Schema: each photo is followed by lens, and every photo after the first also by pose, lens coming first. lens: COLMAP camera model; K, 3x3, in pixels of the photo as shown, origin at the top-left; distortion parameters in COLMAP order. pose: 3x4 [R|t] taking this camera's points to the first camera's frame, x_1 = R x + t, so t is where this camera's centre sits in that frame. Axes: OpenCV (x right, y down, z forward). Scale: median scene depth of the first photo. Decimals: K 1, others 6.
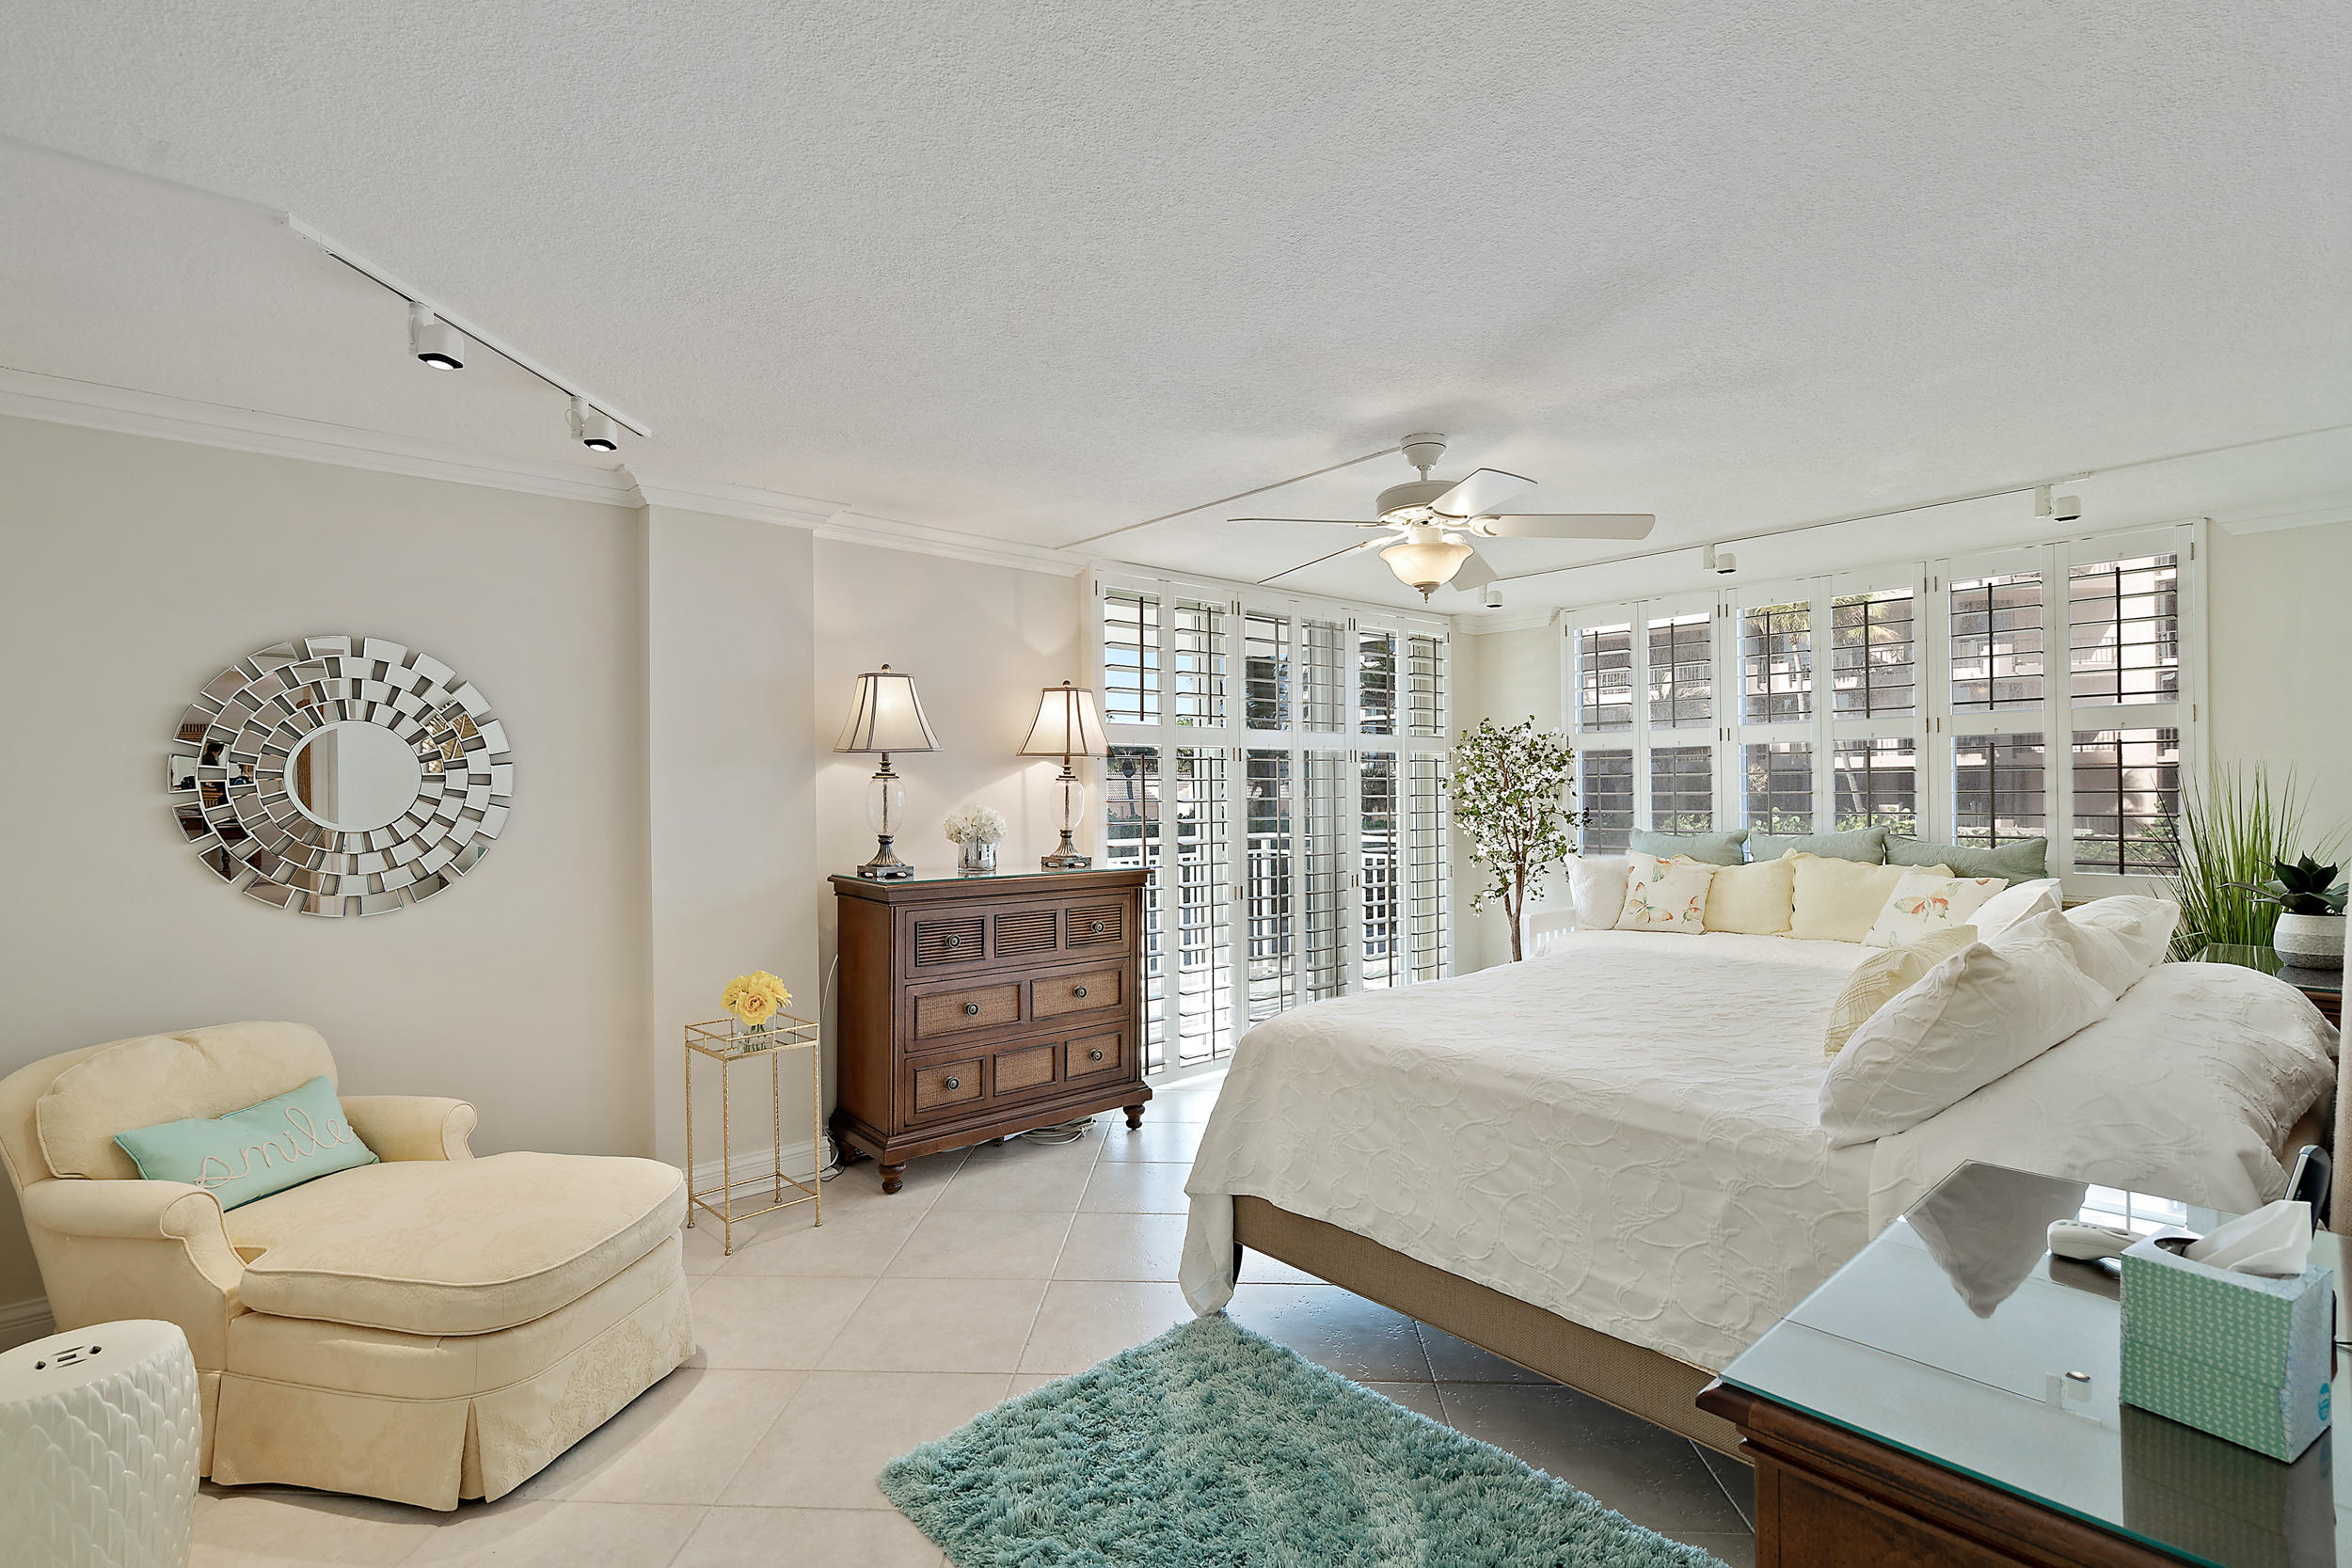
lens RADIAL K [[1125.7, 0, 1168.2], [0, 1125.7, 785.9], [0, 0, 1]] dist [0.004984, 0.000500]
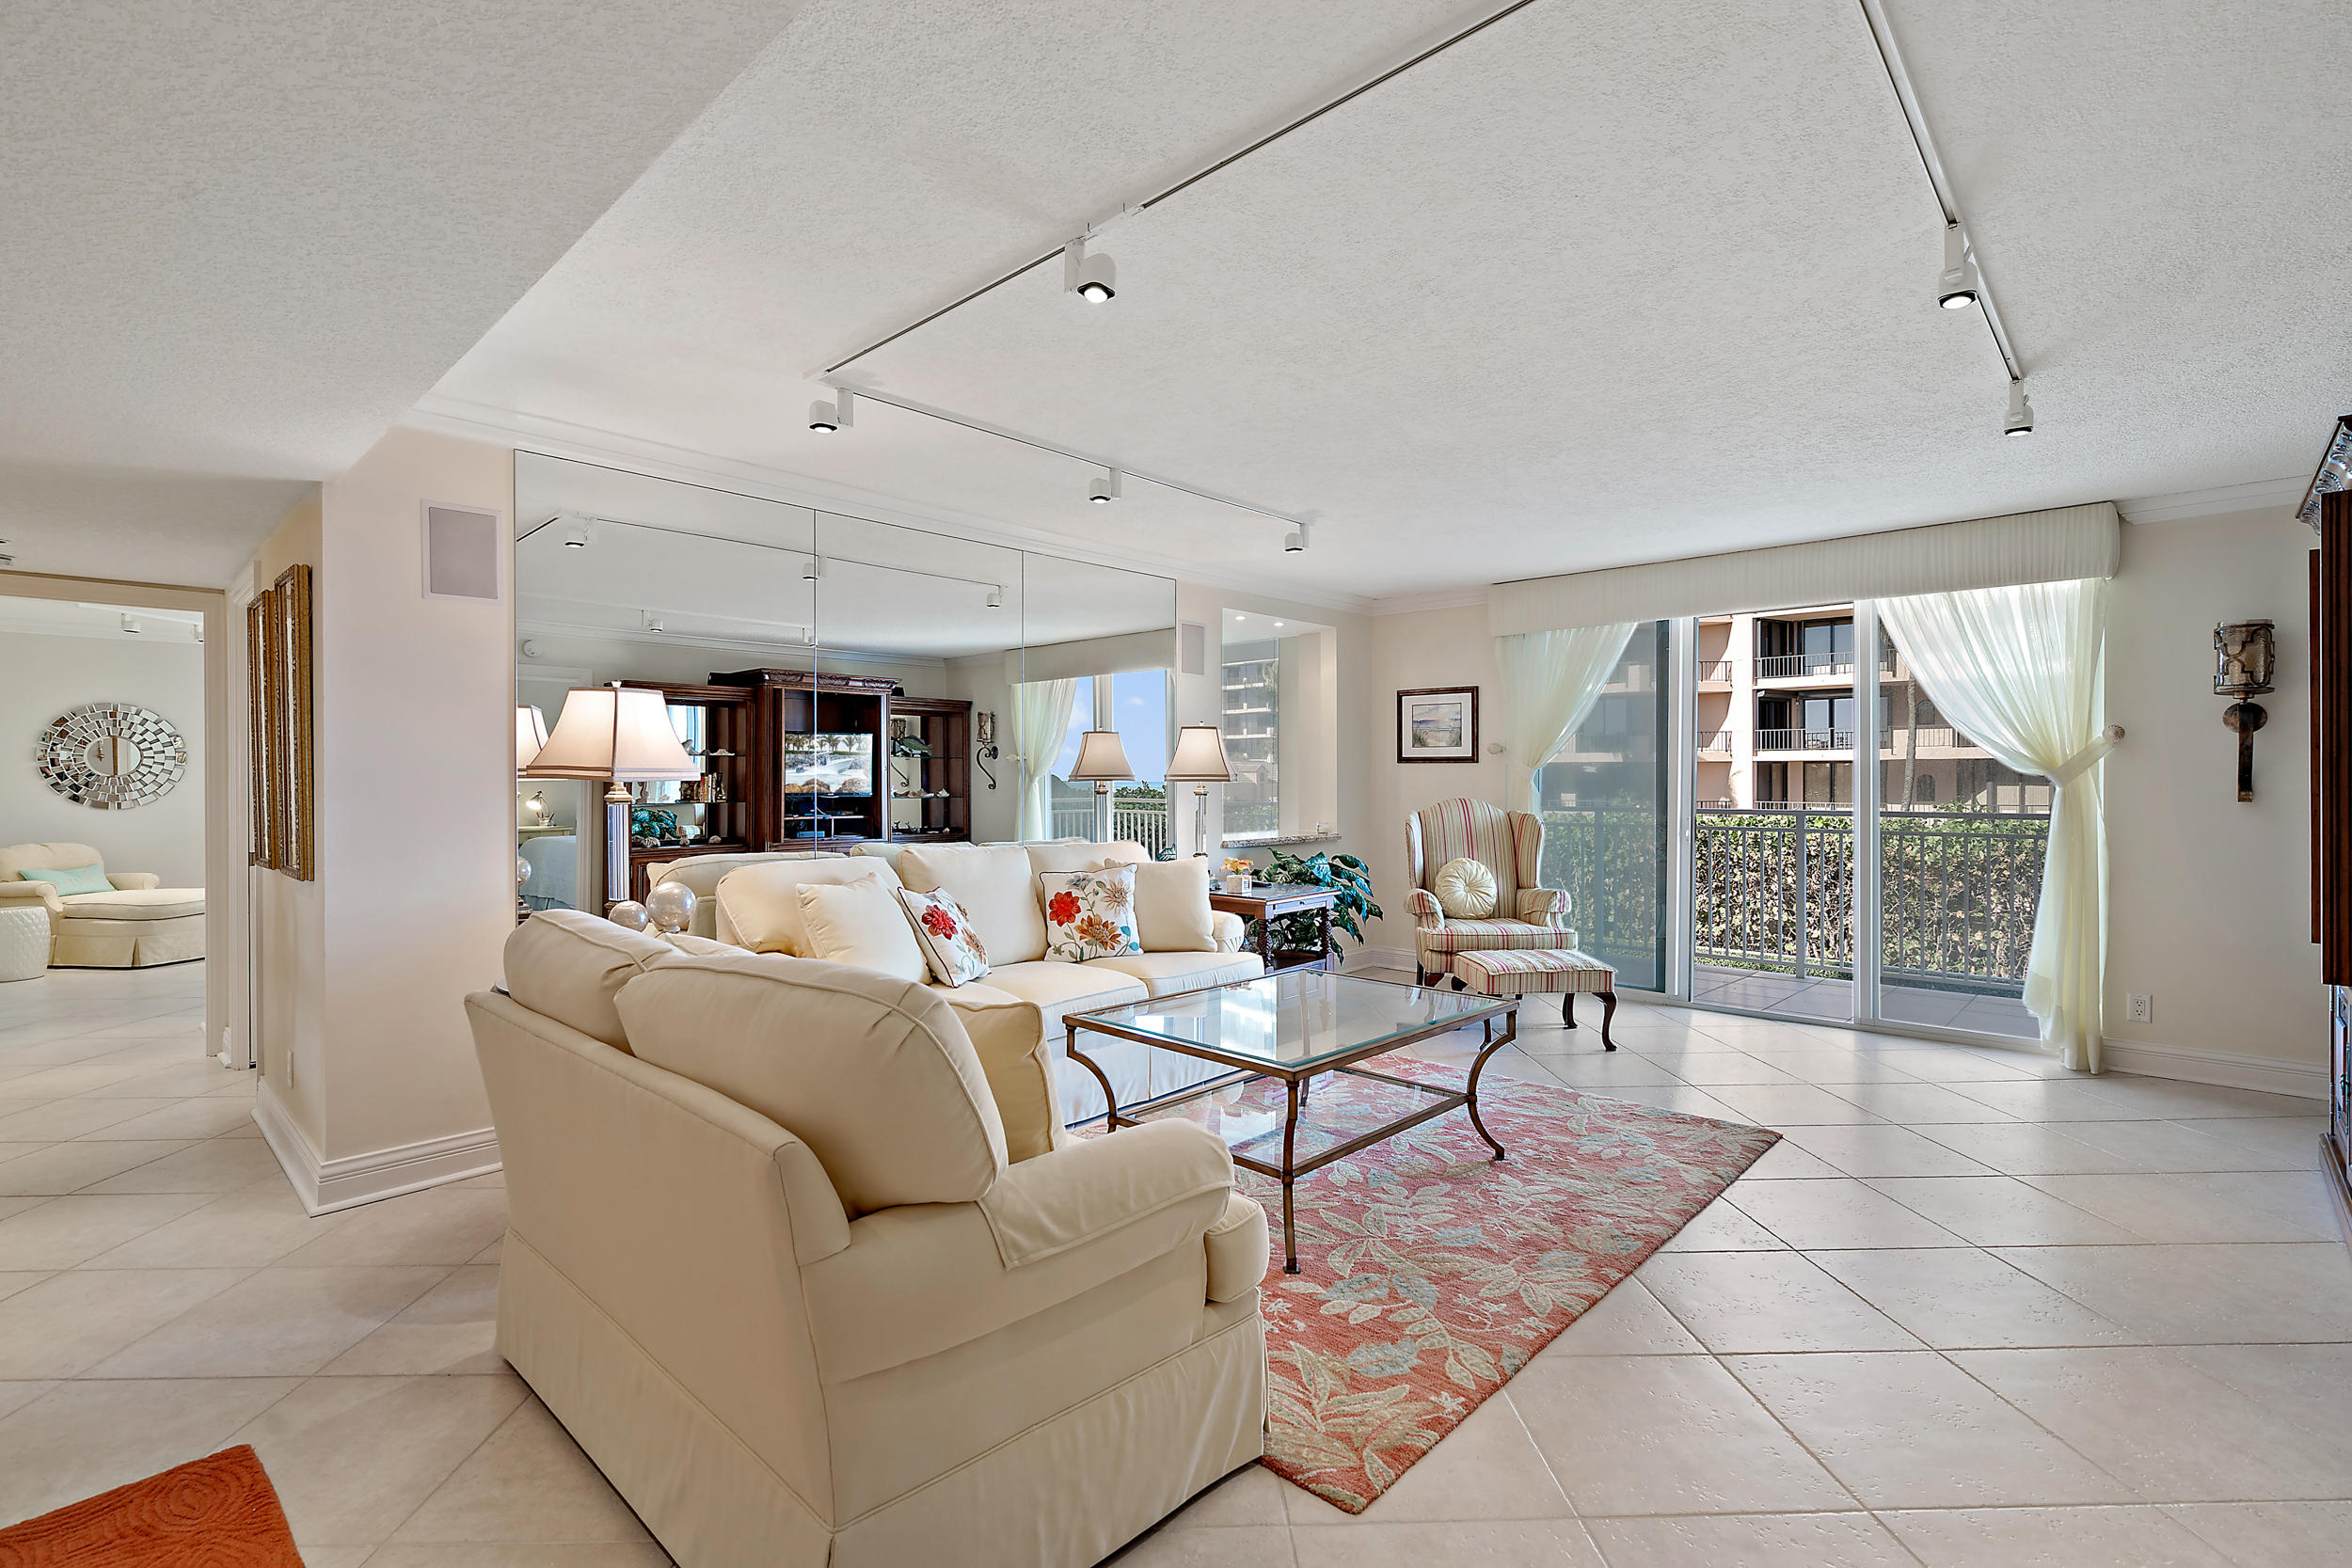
lens RADIAL K [[1050.5, 0, 1179.6], [0, 1050.5, 782.4], [0, 0, 1]] dist [0.001426, 0.000811]
pose [[0.992636, 0.017178, 0.119909, 1.429426], [-0.018667, 0.999762, 0.011307, -0.021007], [-0.119687, -0.013462, 0.992720, -1.708067]]
